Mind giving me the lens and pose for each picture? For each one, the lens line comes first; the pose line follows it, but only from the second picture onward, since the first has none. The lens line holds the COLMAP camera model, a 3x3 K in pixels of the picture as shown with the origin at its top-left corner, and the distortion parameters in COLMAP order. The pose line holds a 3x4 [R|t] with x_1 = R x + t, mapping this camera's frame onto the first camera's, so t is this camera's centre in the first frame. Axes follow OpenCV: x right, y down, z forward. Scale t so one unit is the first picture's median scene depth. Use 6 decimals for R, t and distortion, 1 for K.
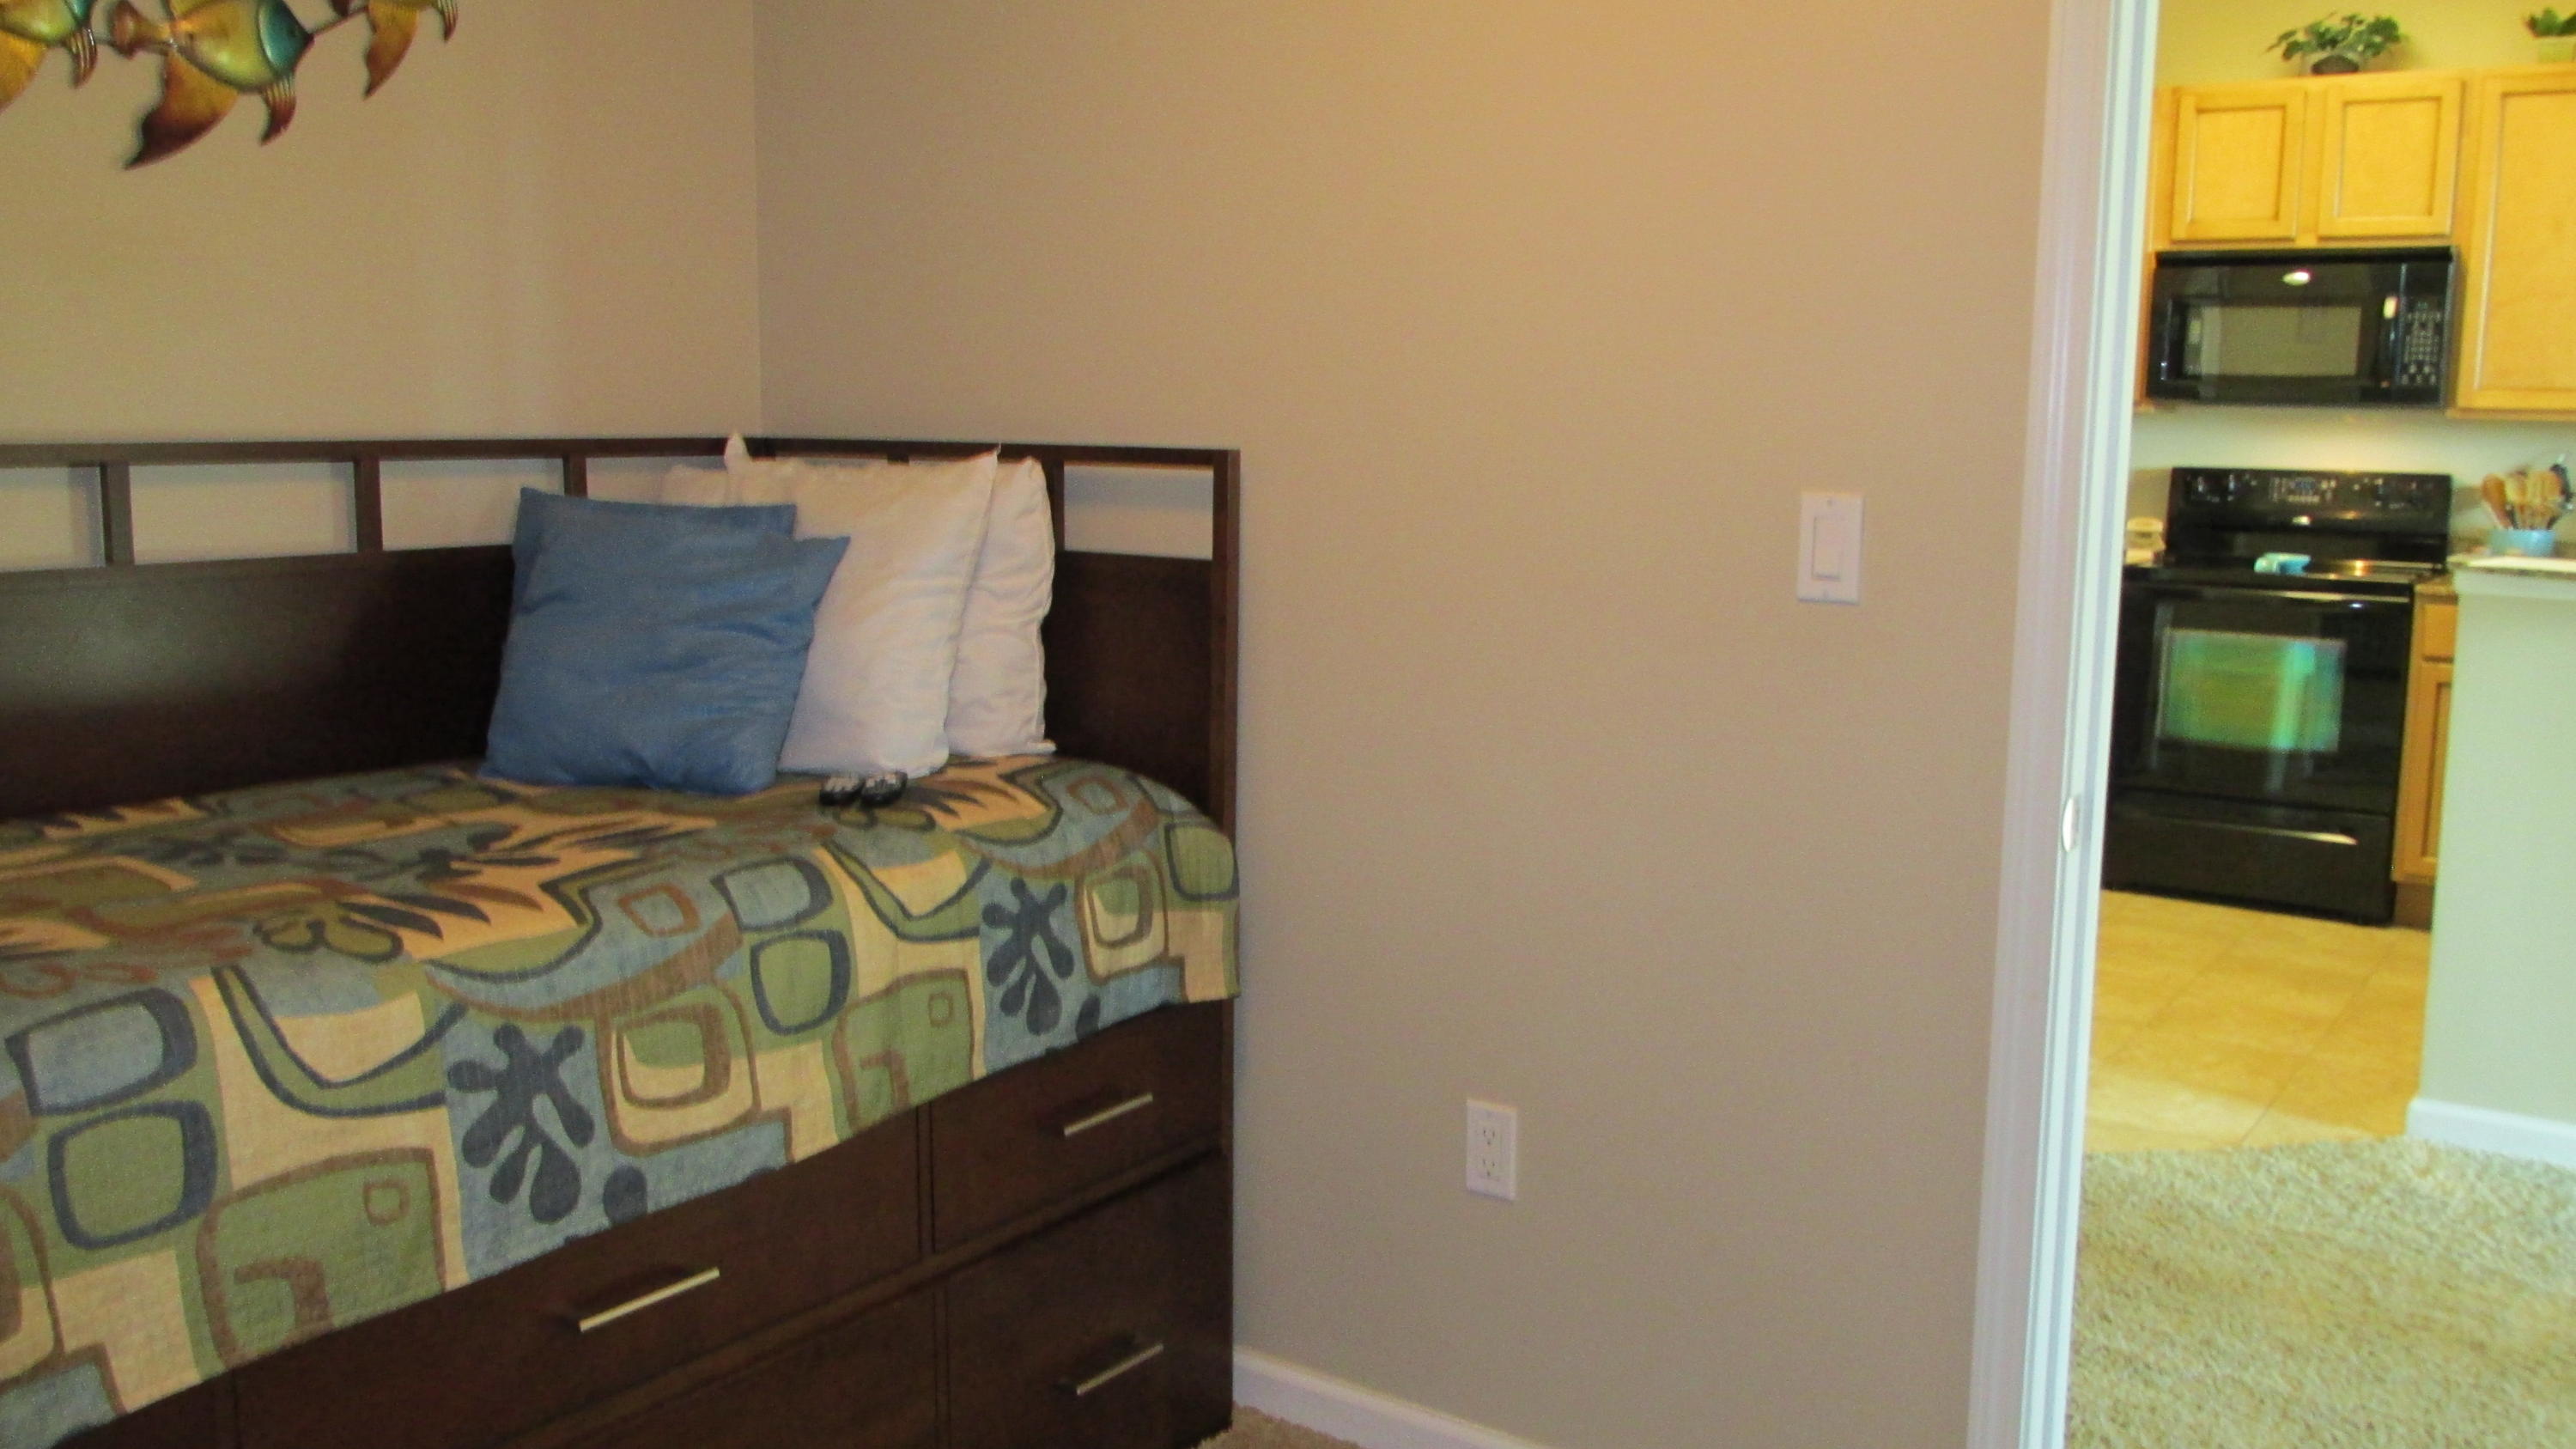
lens RADIAL K [[2135.5, 0, 1243.9], [0, 2135.5, 719.6], [0, 0, 1]] dist [-0.049680, 0.001358]
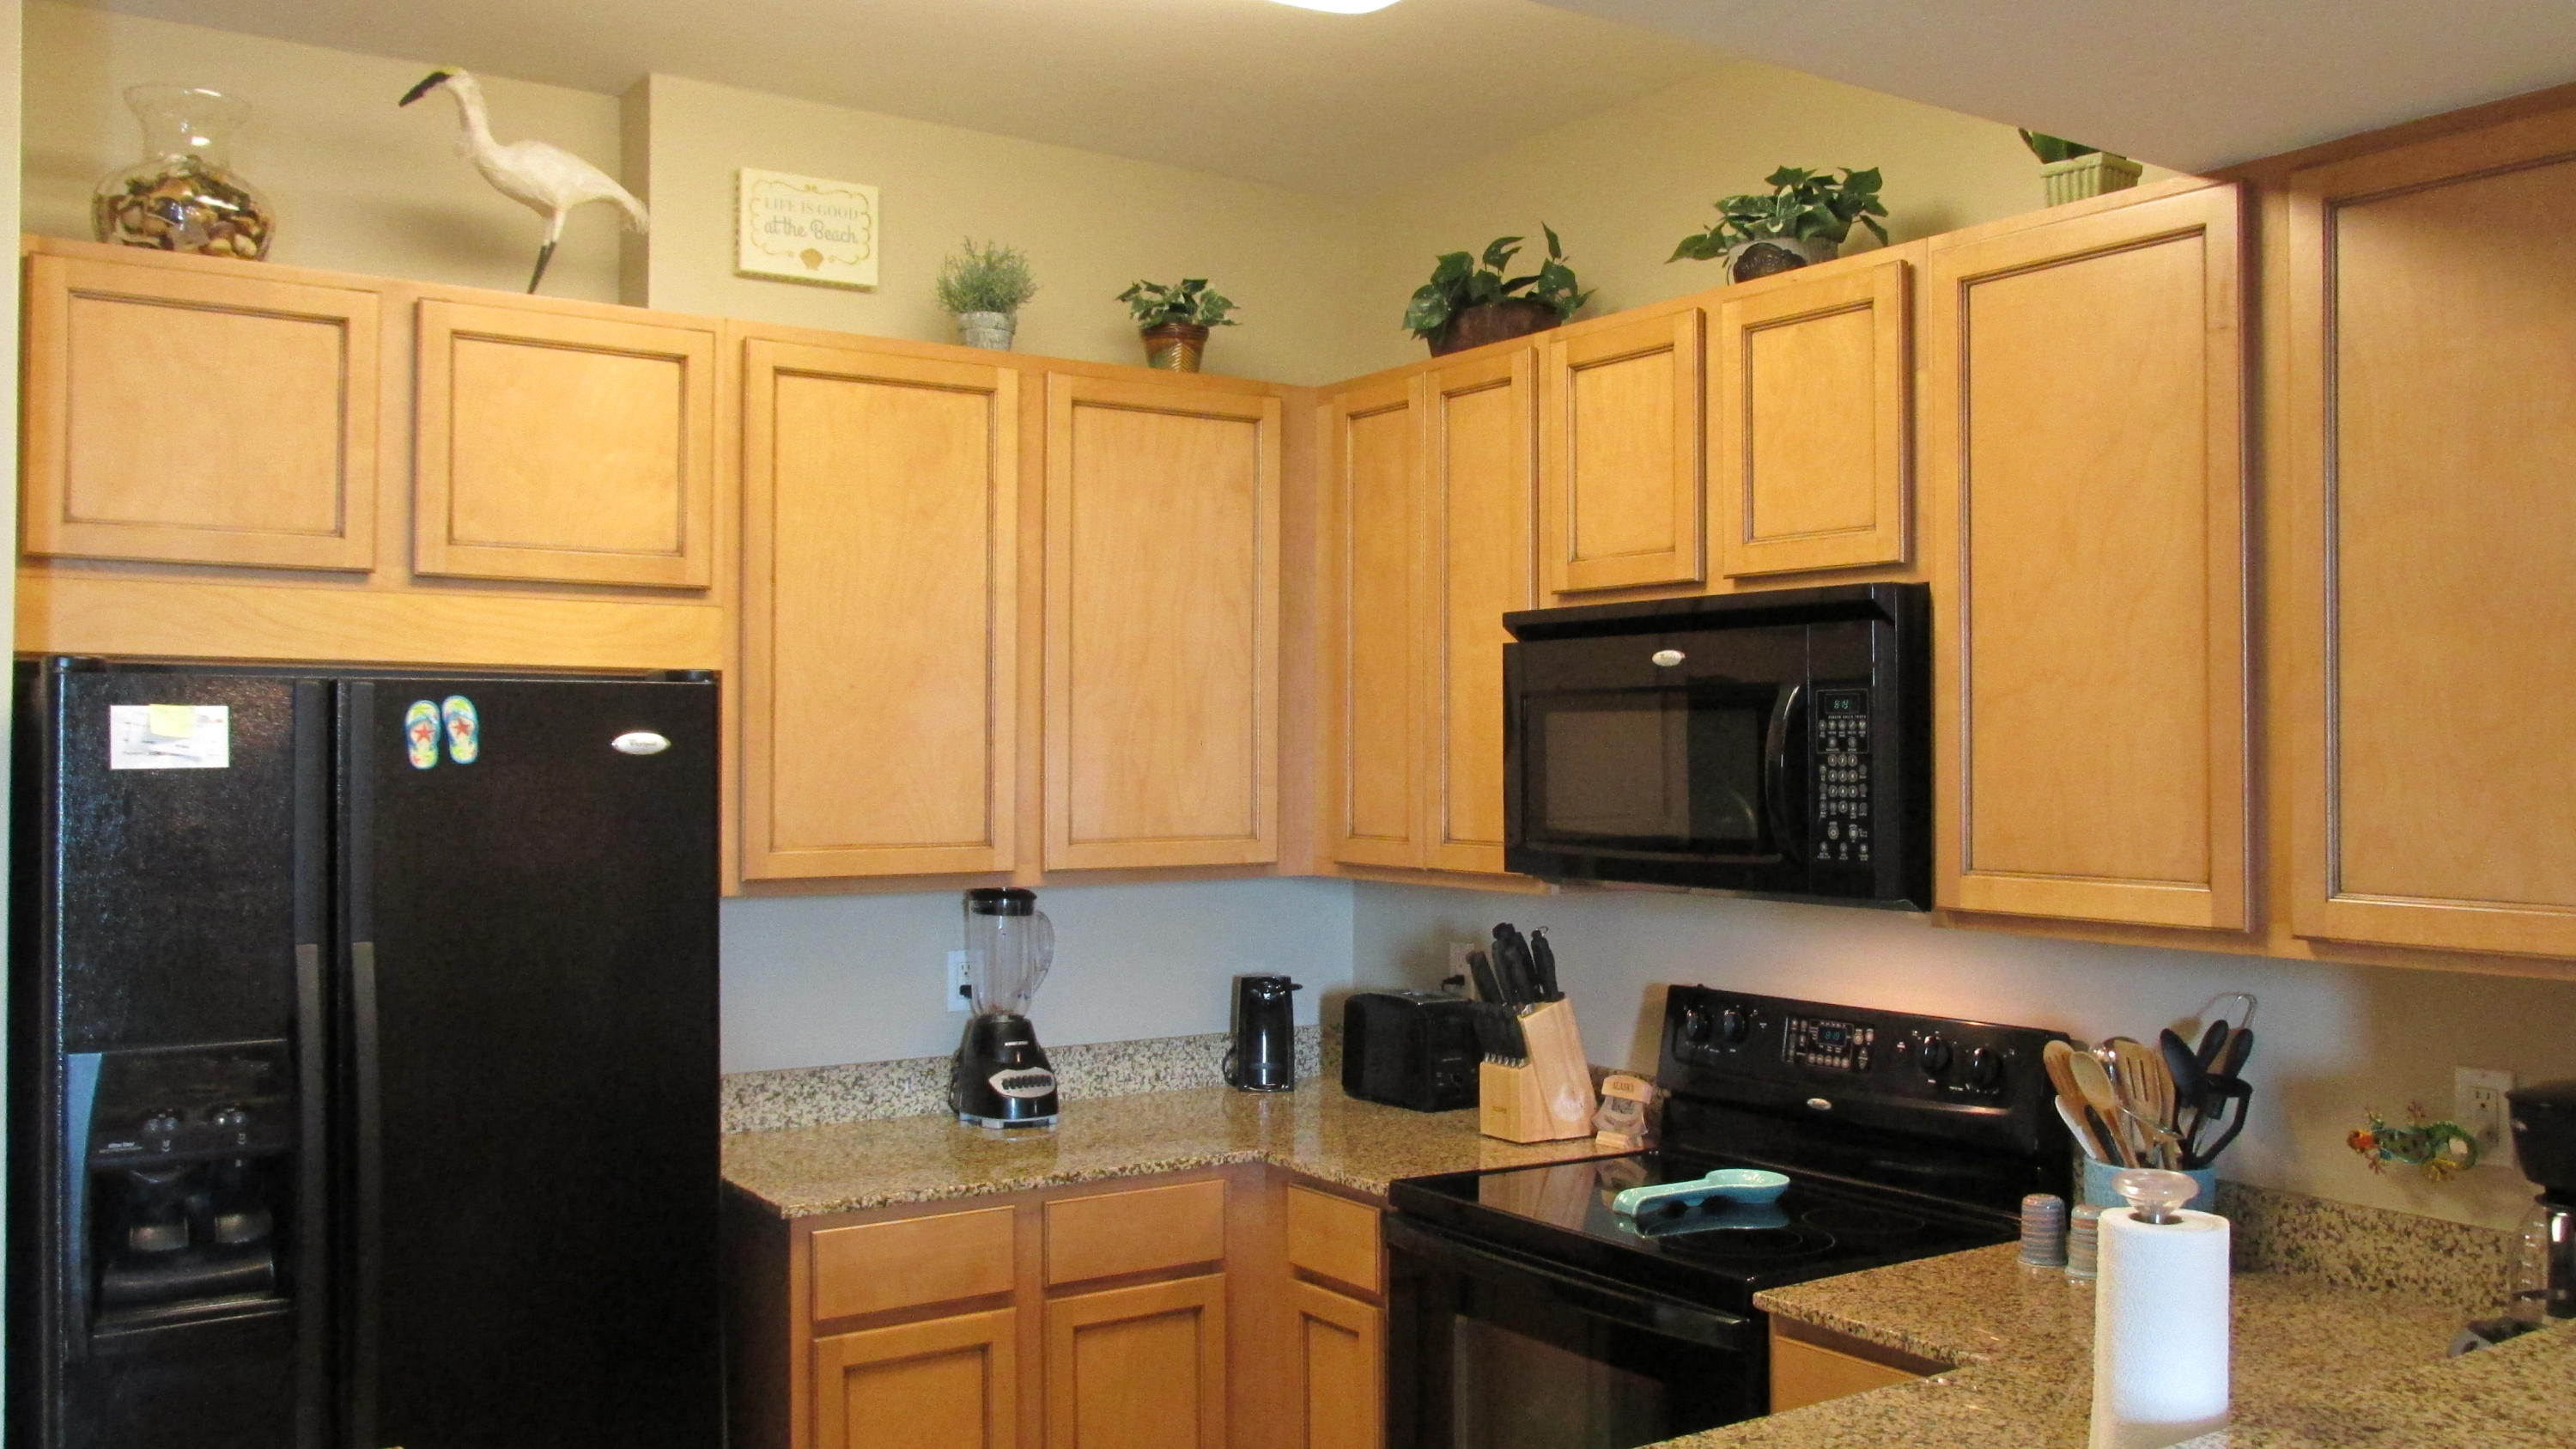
lens RADIAL K [[2135.5, 0, 1243.9], [0, 2135.5, 719.6], [0, 0, 1]] dist [-0.049680, 0.001358]
pose [[0.934764, -0.013176, -0.355024, 0.582424], [-0.045264, 0.986751, -0.155799, -0.104109], [0.352373, 0.161705, 0.921783, 0.464843]]
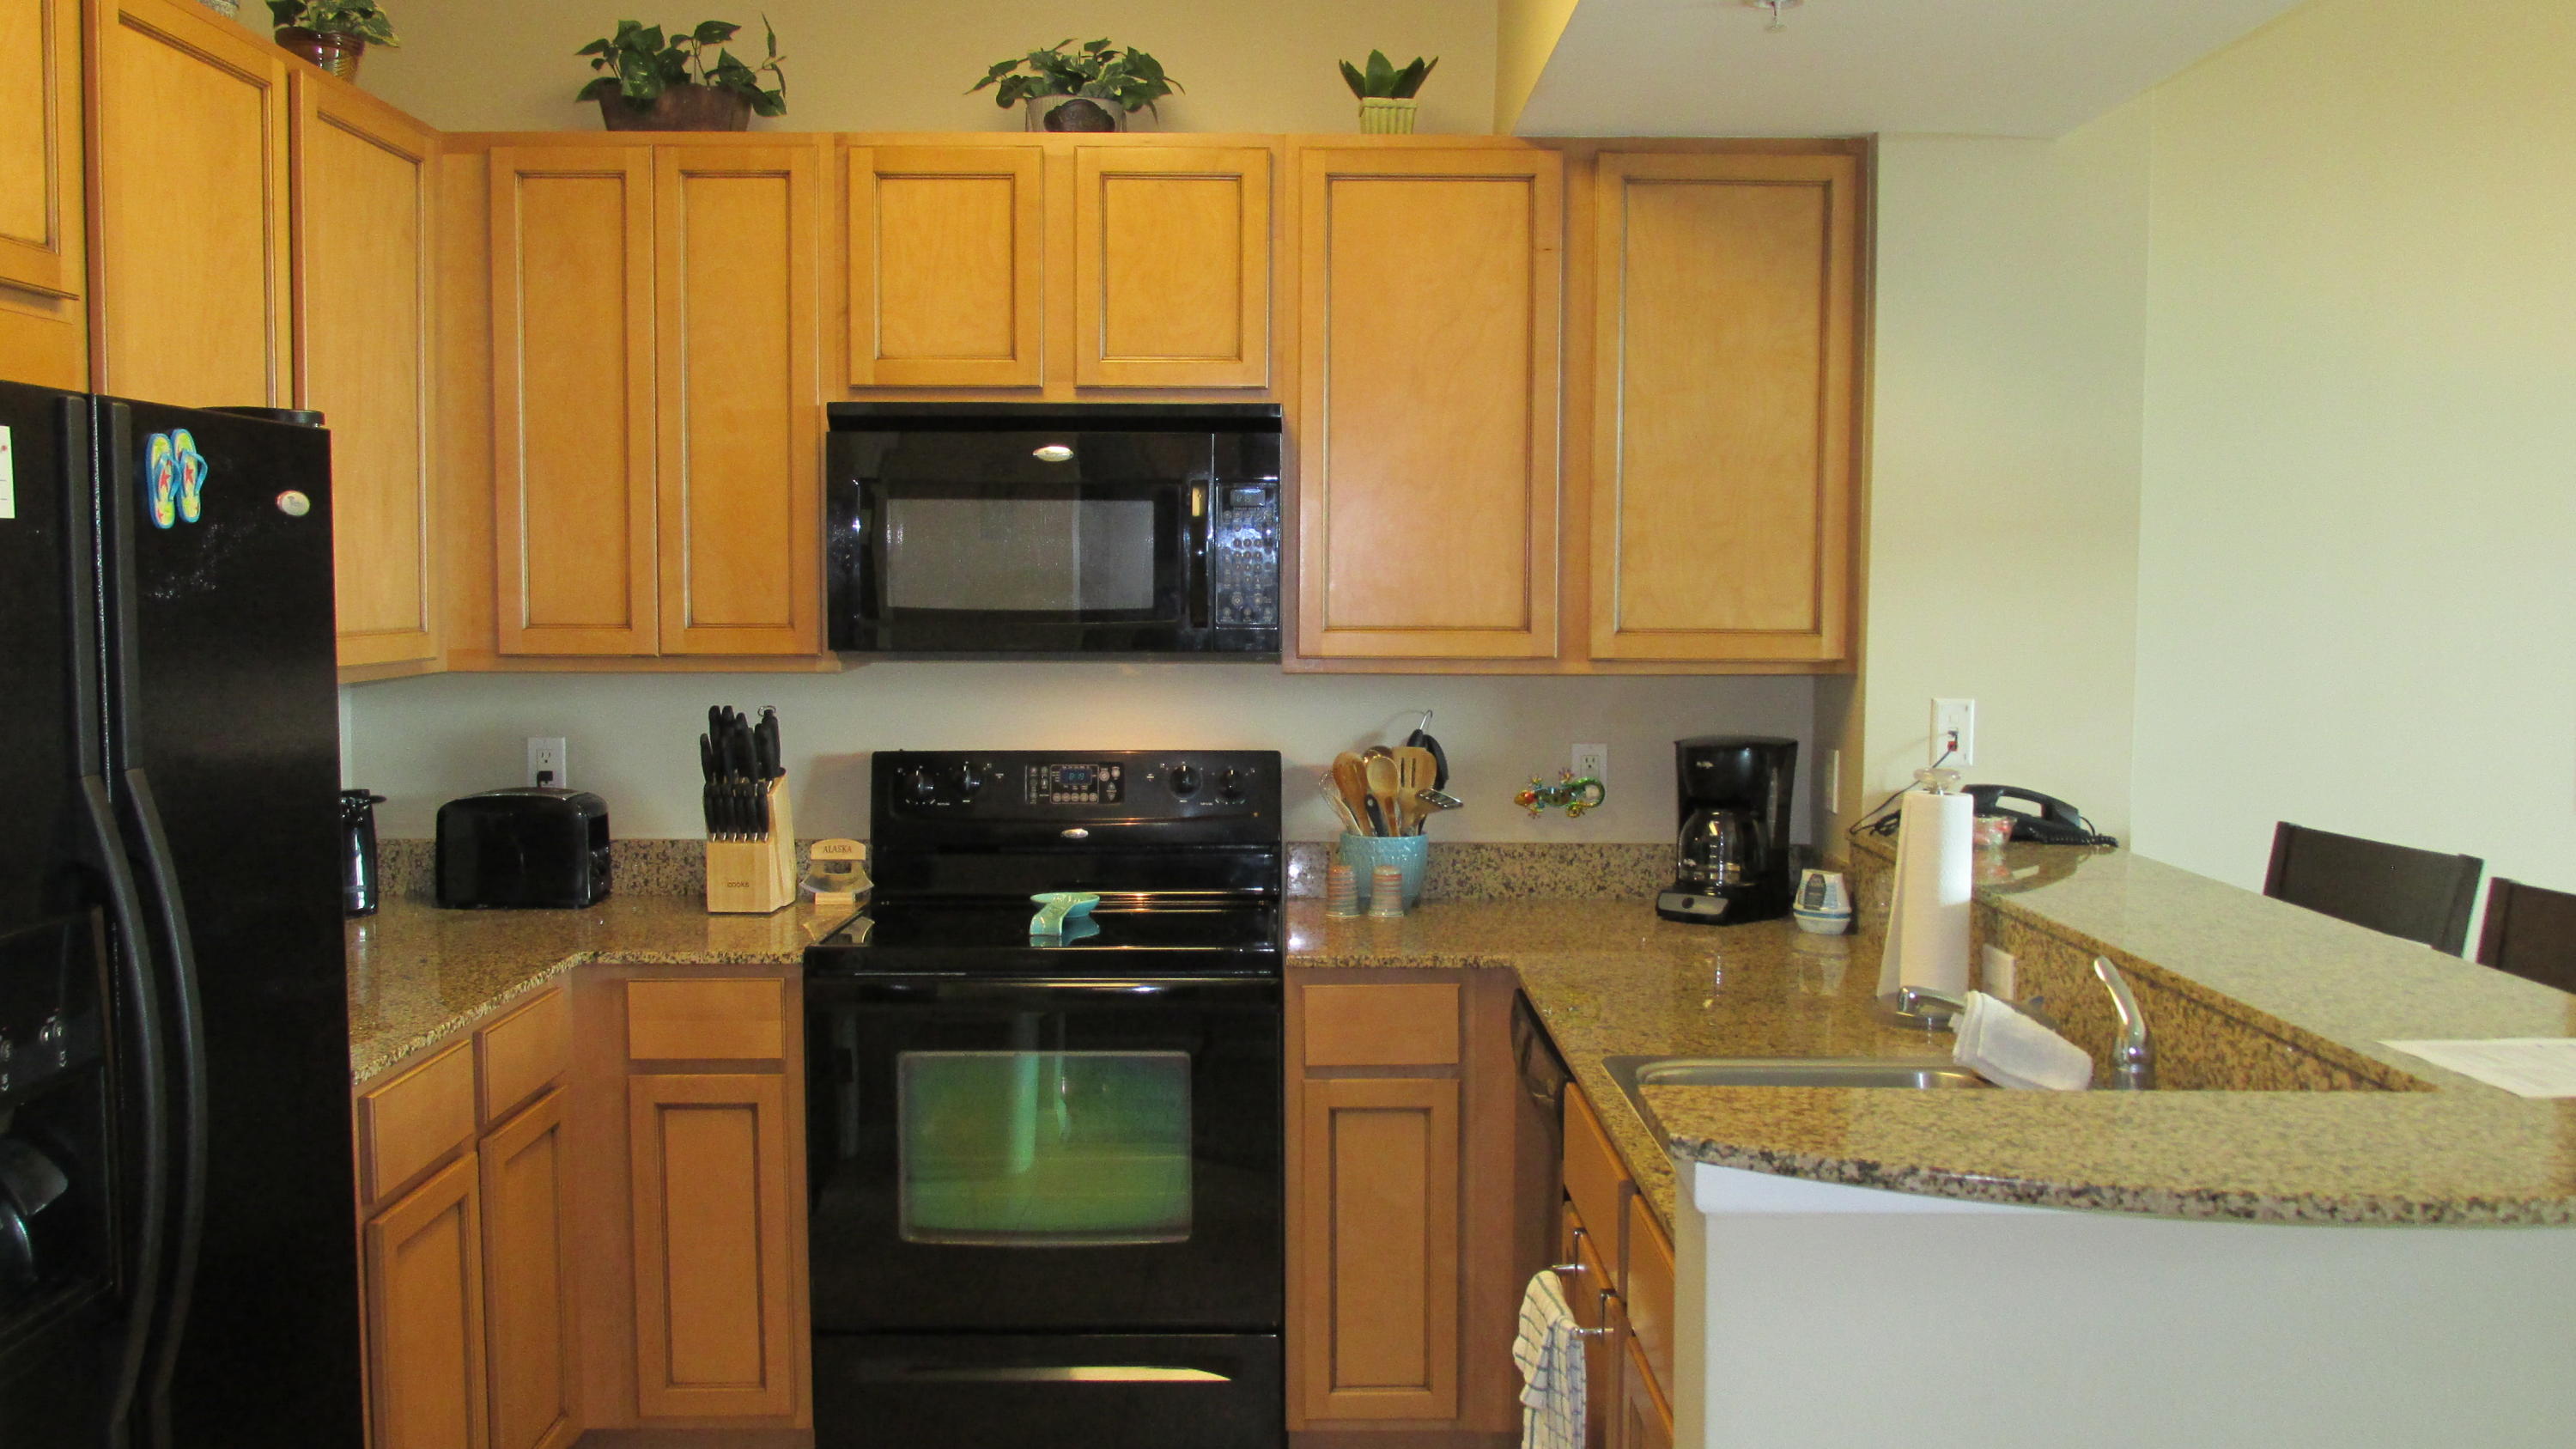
lens RADIAL K [[2157.0, 0, 1288.0], [0, 2157.0, 724.5], [0, 0, 1]] dist [-0.038563, 0.020683]
pose [[0.802019, -0.046987, 0.595447, 0.176926], [0.092330, 0.994671, -0.045871, -0.095109], [-0.590119, 0.091767, 0.802084, 0.460541]]
